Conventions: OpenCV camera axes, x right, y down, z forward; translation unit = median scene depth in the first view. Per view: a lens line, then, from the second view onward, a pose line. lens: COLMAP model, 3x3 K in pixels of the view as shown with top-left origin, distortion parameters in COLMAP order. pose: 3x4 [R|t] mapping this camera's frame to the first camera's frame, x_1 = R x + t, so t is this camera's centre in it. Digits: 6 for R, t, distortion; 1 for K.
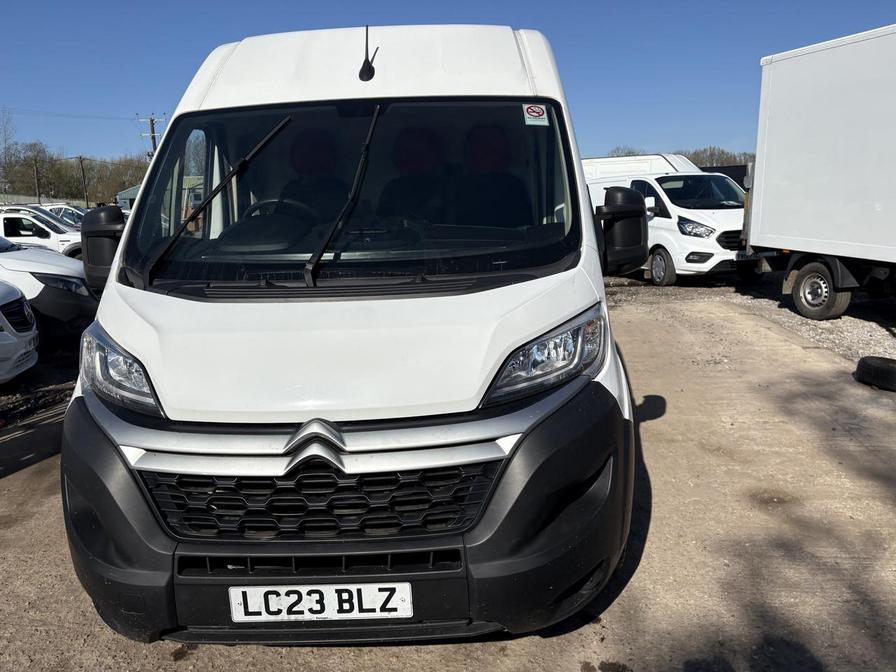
lens RADIAL K [[682.6, 0, 448.0], [0, 682.6, 336.0], [0, 0, 1]] dist [0.007648, 0.004344]
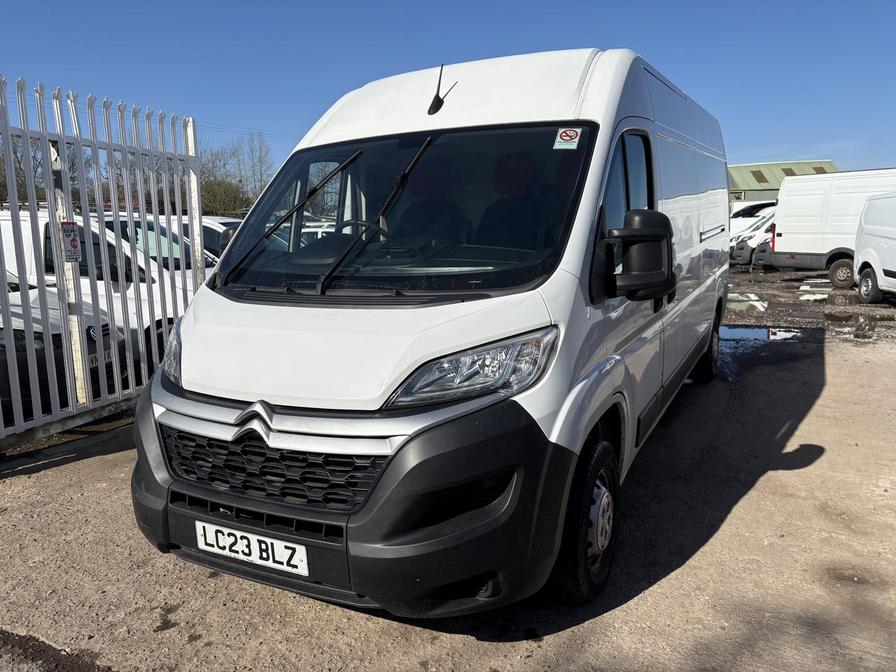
lens RADIAL K [[676.2, 0, 448.2], [0, 676.2, 346.6], [0, 0, 1]] dist [0.003229, 0.001719]
pose [[0.896358, 0.084762, -0.435152, 0.638723], [-0.087628, 0.996062, 0.013518, -0.021711], [0.434584, 0.026014, 0.900255, 0.041342]]
